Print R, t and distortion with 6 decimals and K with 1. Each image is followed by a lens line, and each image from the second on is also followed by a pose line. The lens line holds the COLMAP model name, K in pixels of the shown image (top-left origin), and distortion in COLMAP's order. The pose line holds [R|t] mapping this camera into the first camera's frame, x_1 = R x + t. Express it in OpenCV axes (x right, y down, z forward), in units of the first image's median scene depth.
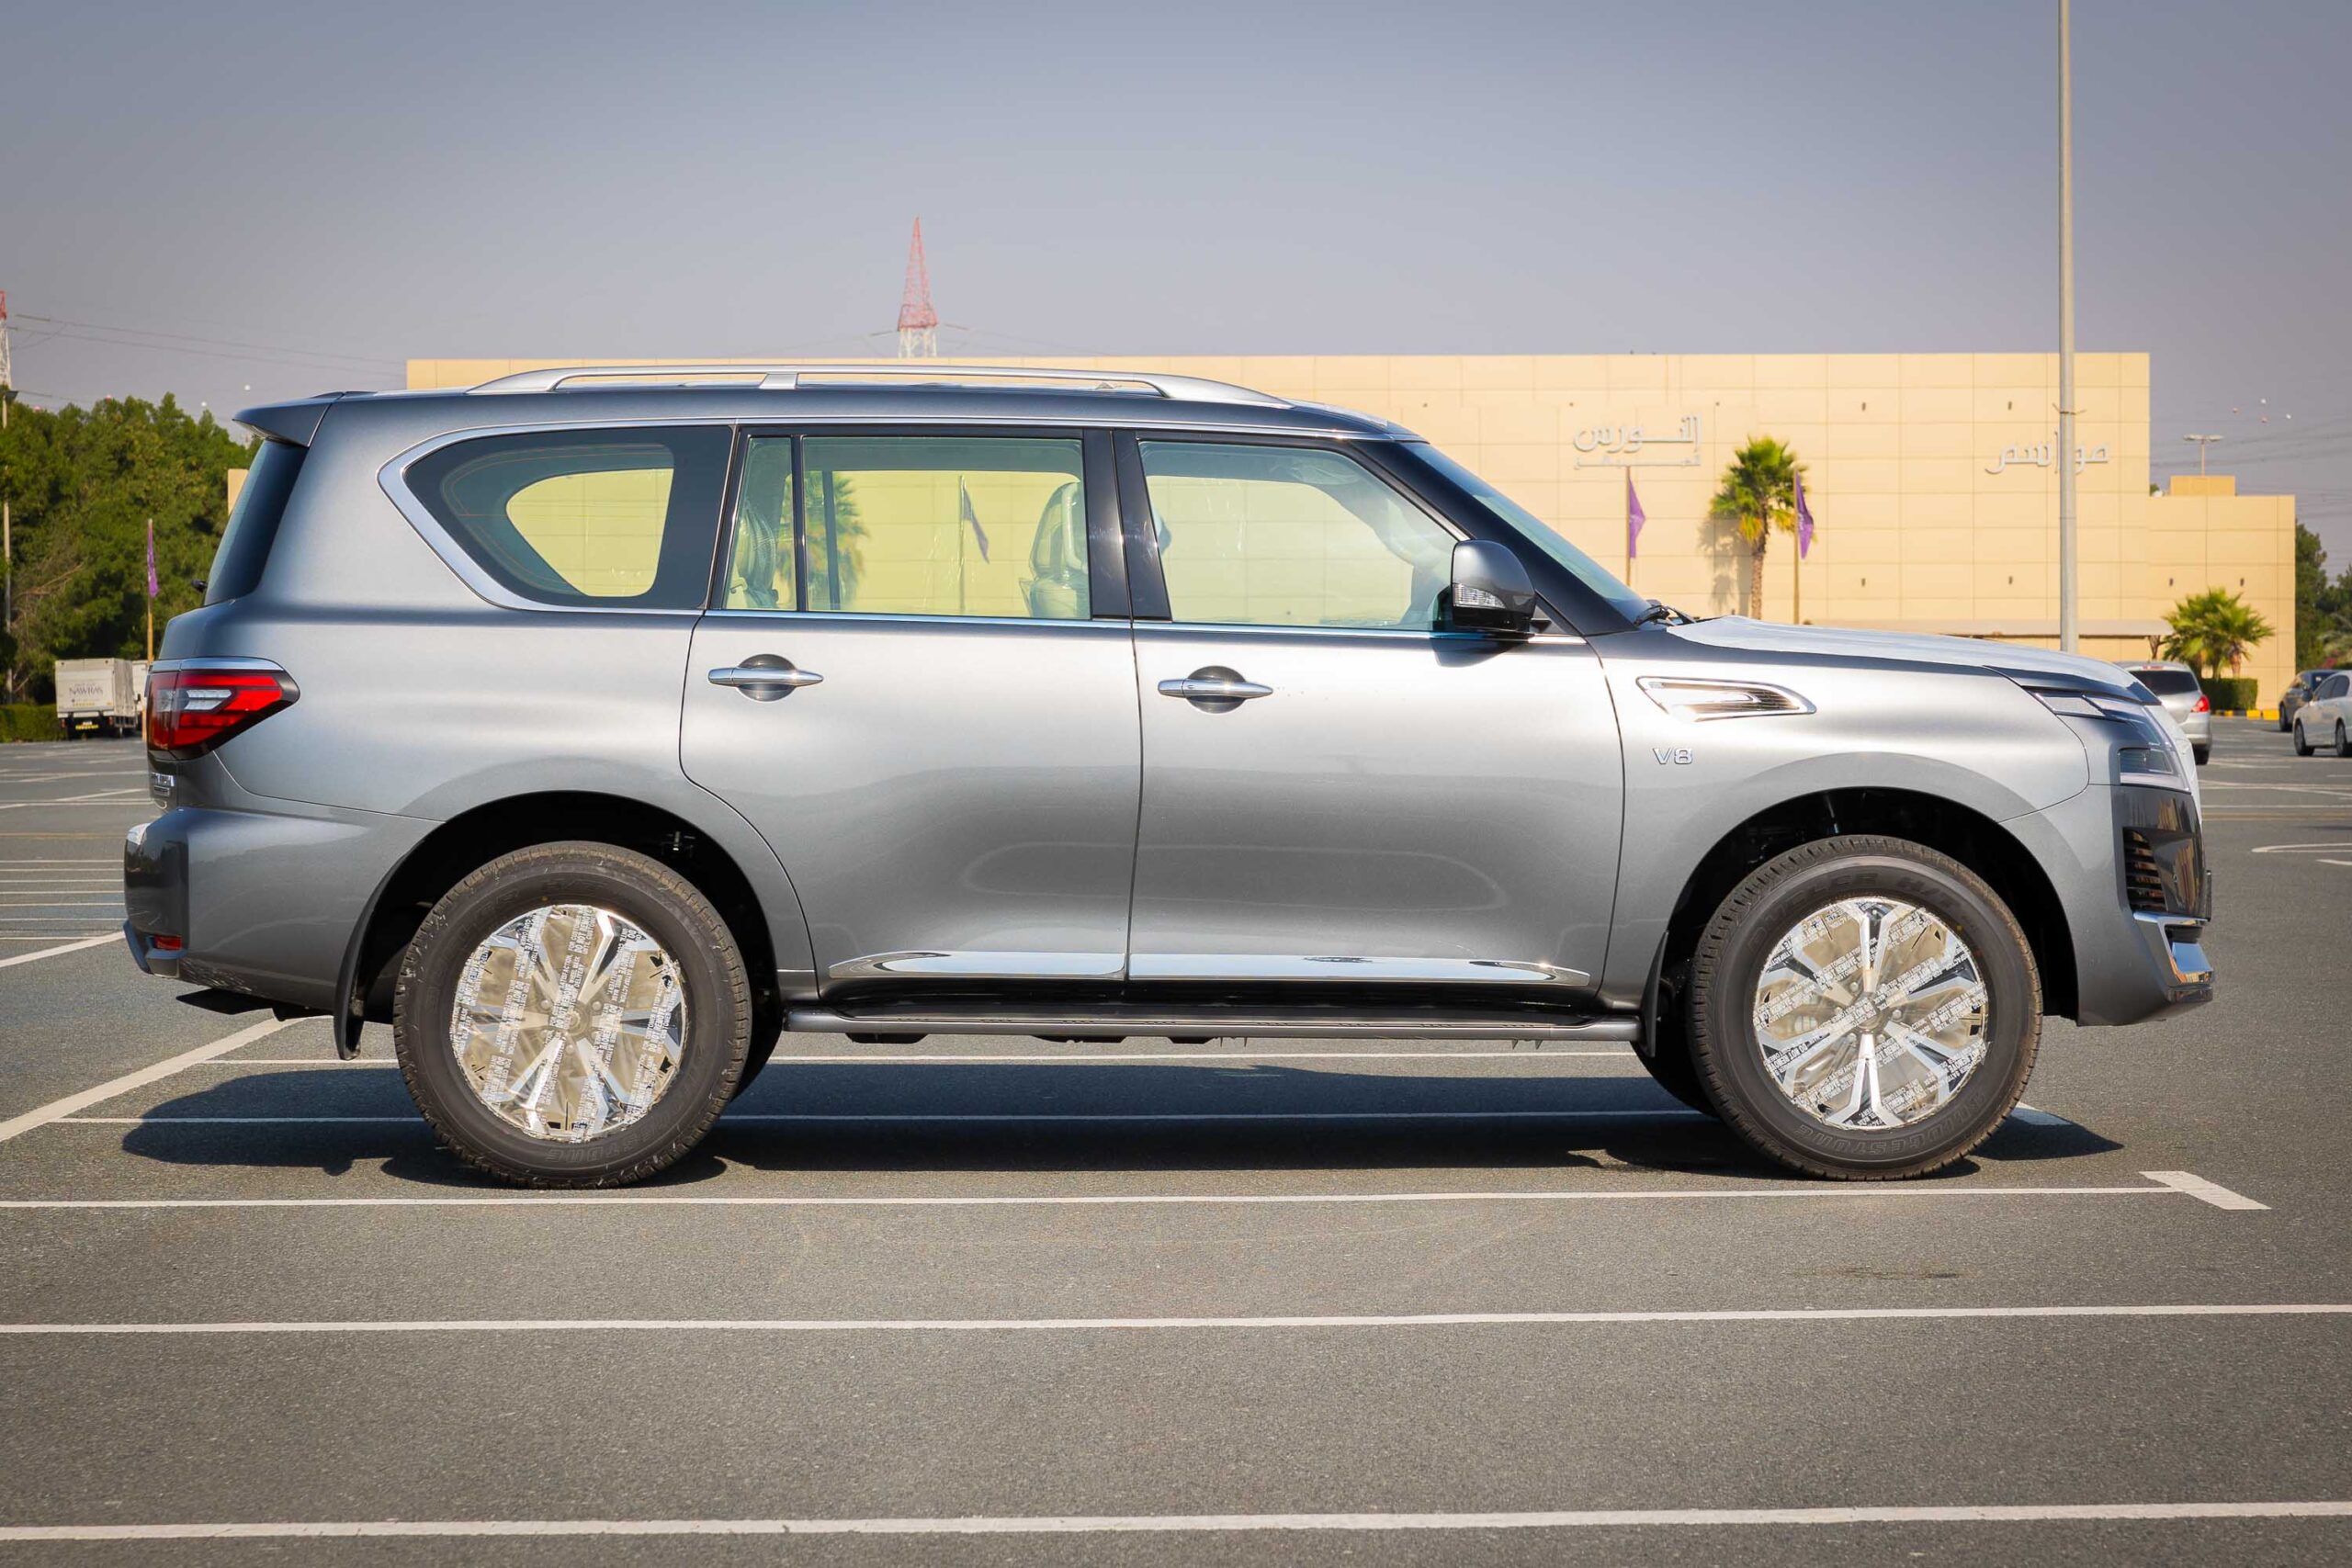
lens RADIAL K [[5249.9, 0, 1176.0], [0, 5249.9, 784.0], [0, 0, 1]] dist [-0.000650, -0.248067]
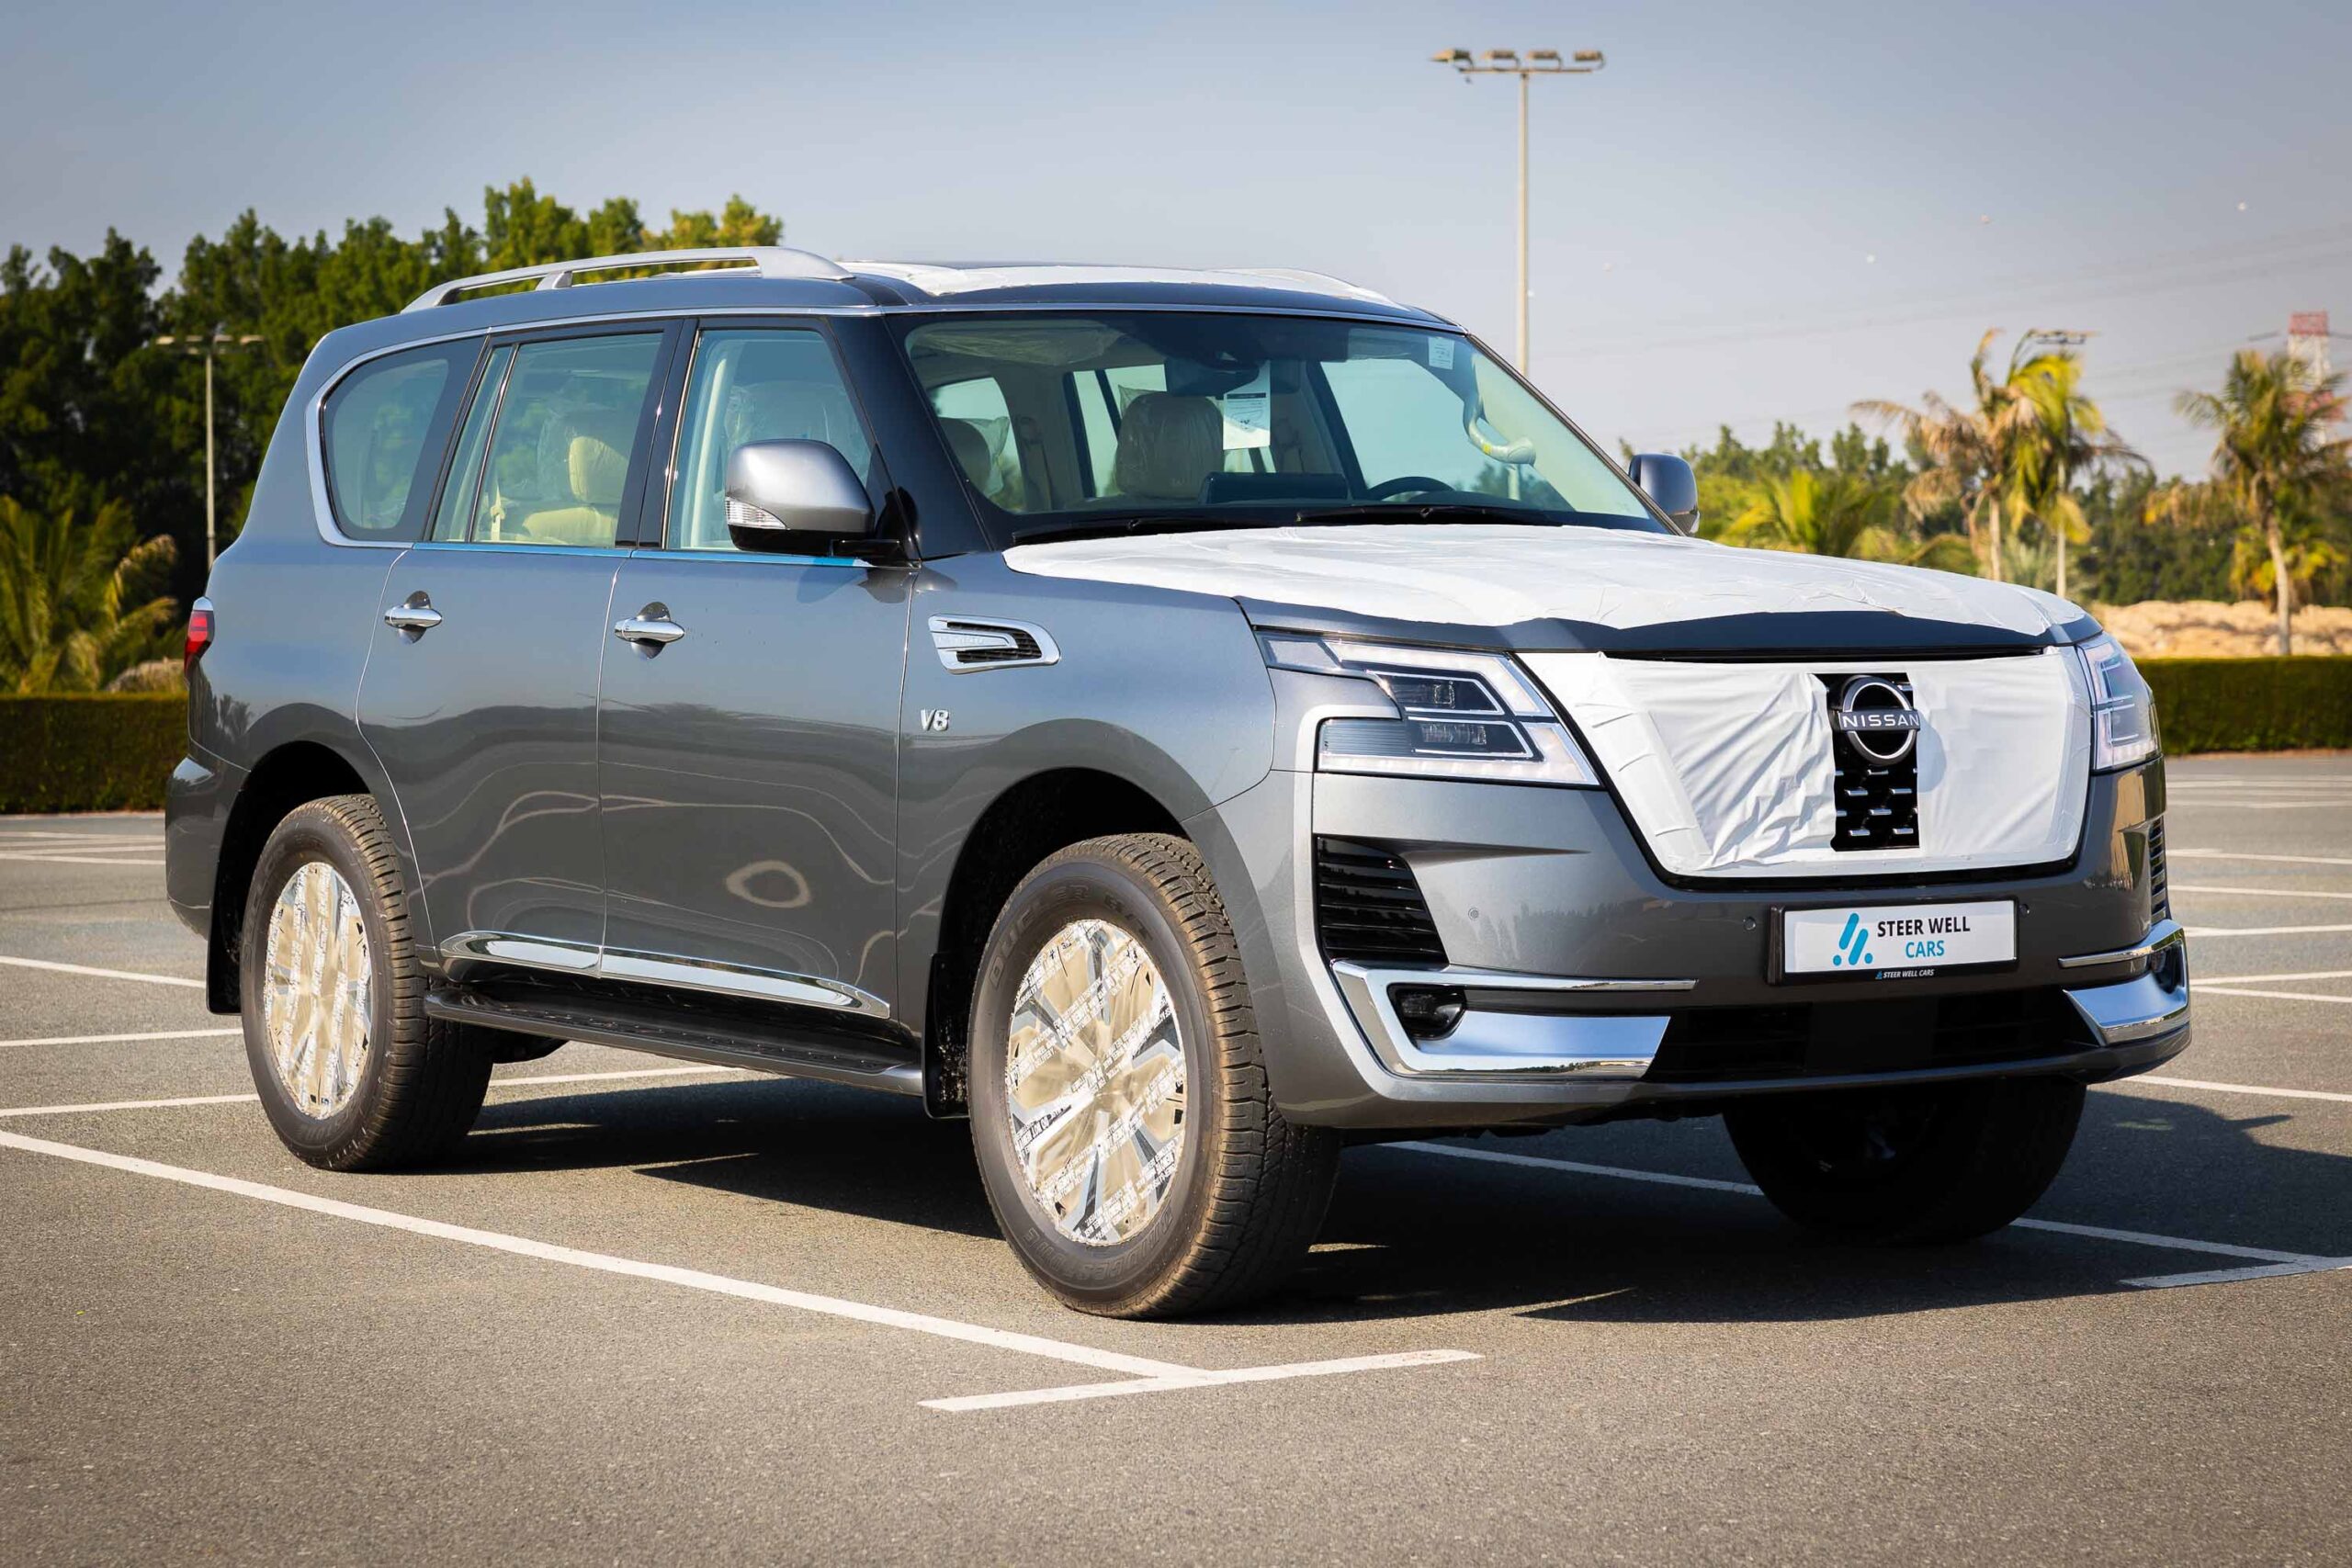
lens RADIAL K [[5249.9, 0, 1176.0], [0, 5249.9, 784.0], [0, 0, 1]] dist [-0.000650, -0.248067]
pose [[0.530321, 0.024157, -0.847453, 0.745891], [-0.009520, 0.999701, 0.022540, -0.013405], [0.847743, -0.003886, 0.530392, 0.628597]]
